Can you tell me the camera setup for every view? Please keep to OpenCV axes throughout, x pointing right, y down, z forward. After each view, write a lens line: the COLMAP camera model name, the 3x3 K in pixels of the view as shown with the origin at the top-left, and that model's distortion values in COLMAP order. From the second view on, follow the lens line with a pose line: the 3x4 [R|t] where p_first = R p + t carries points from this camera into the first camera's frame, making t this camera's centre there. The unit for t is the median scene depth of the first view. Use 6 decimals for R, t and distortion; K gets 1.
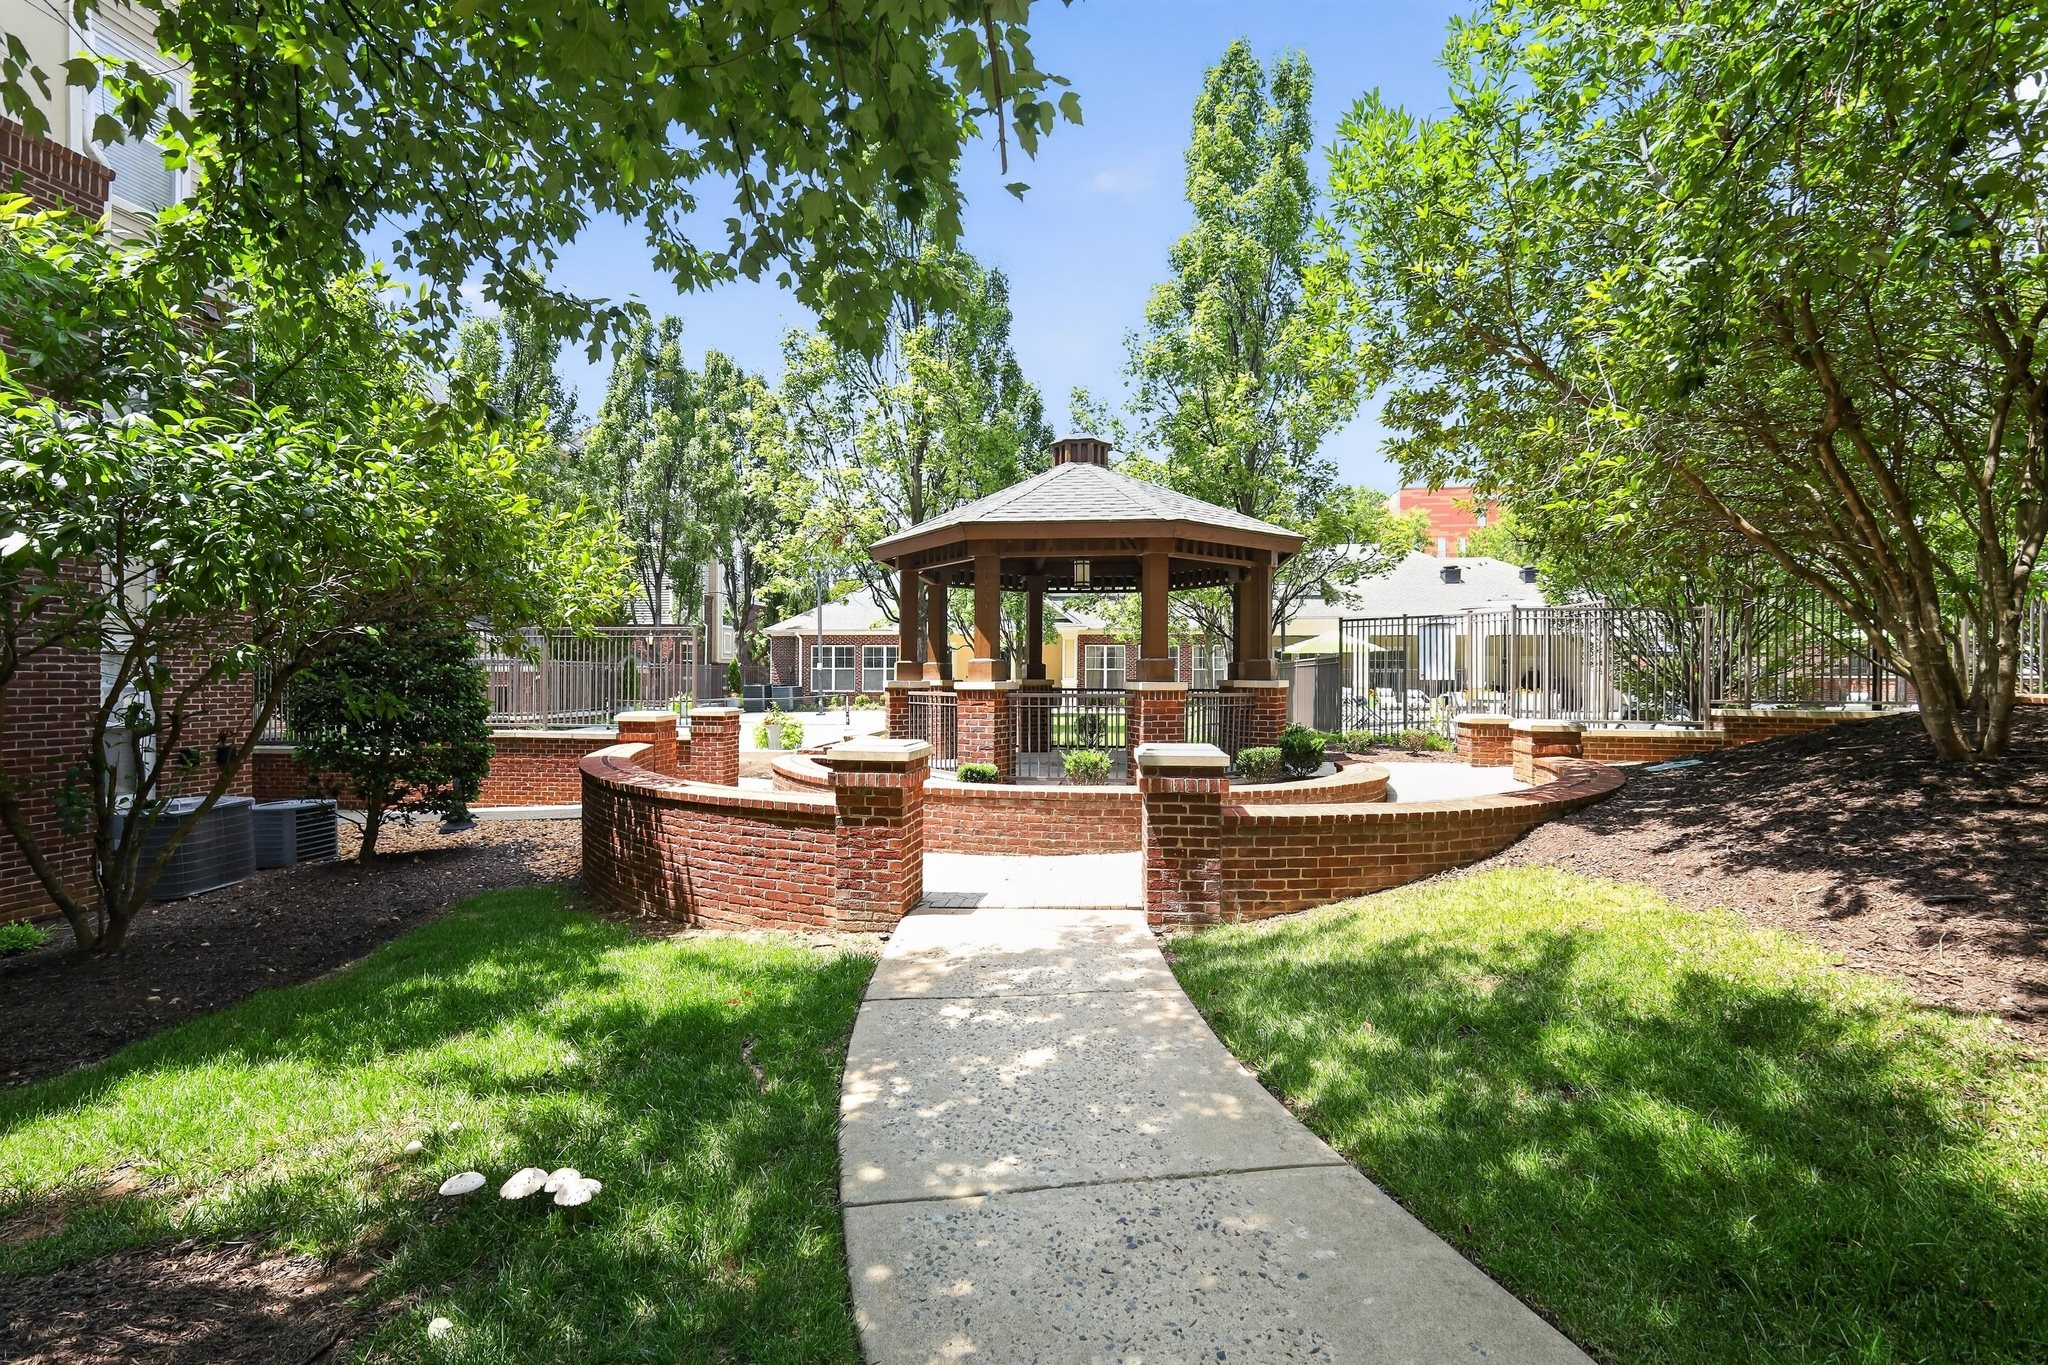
lens RADIAL K [[898.3, 0, 1011.6], [0, 898.3, 675.6], [0, 0, 1]] dist [0.004824, 0.000503]
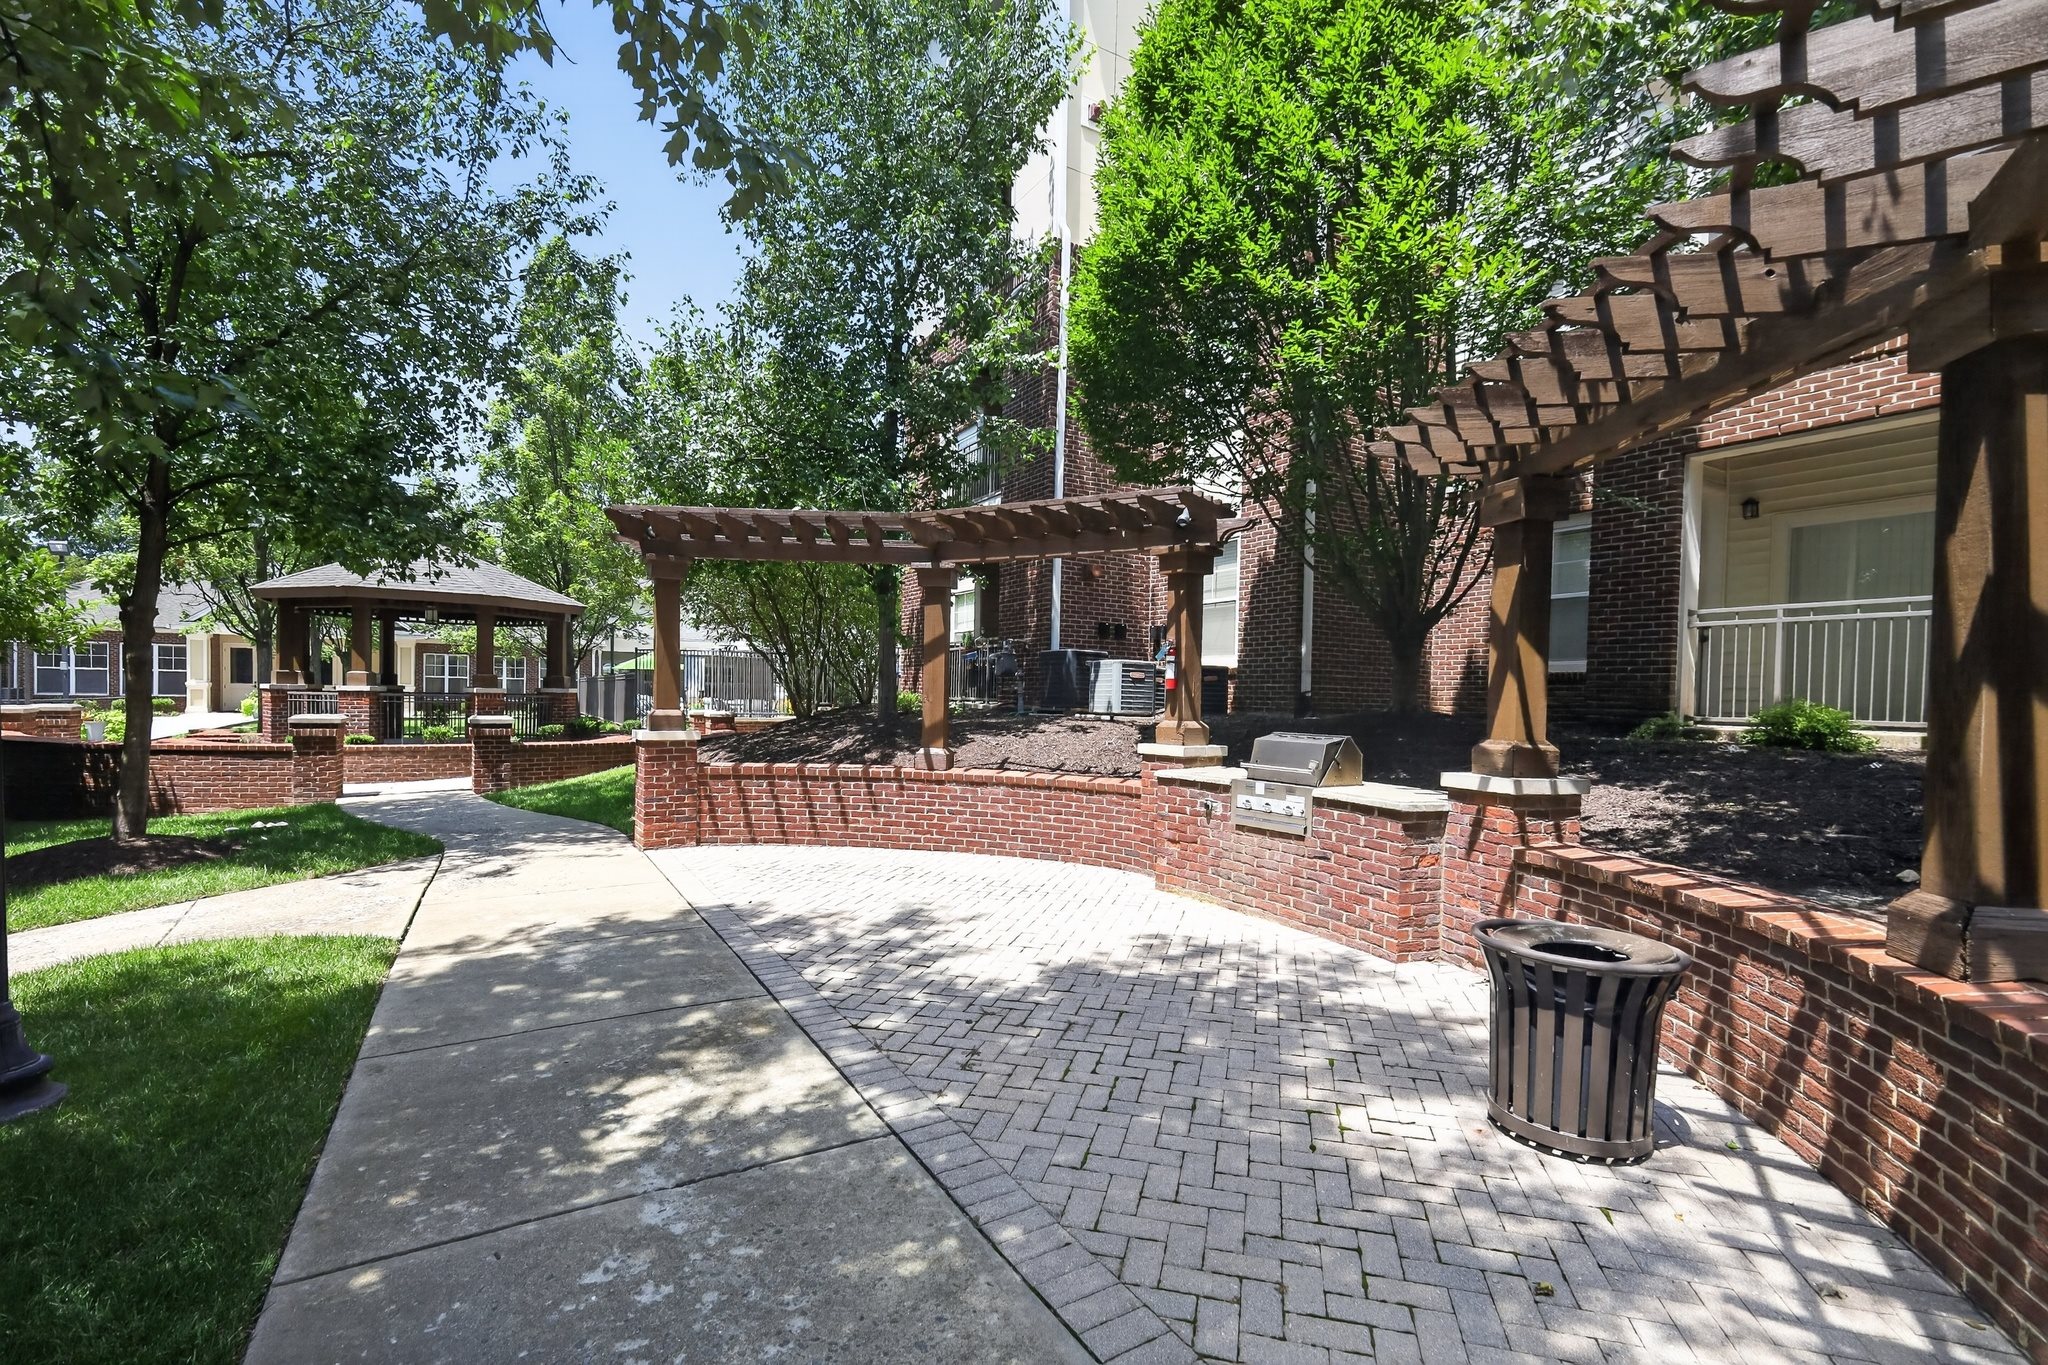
lens RADIAL K [[871.4, 0, 1025.4], [0, 871.4, 719.4], [0, 0, 1]] dist [0.001577, 0.000081]
pose [[0.770260, -0.005588, 0.637705, -0.095027], [-0.018138, 0.999365, 0.030665, -0.002634], [-0.637472, -0.035187, 0.769670, -0.831947]]
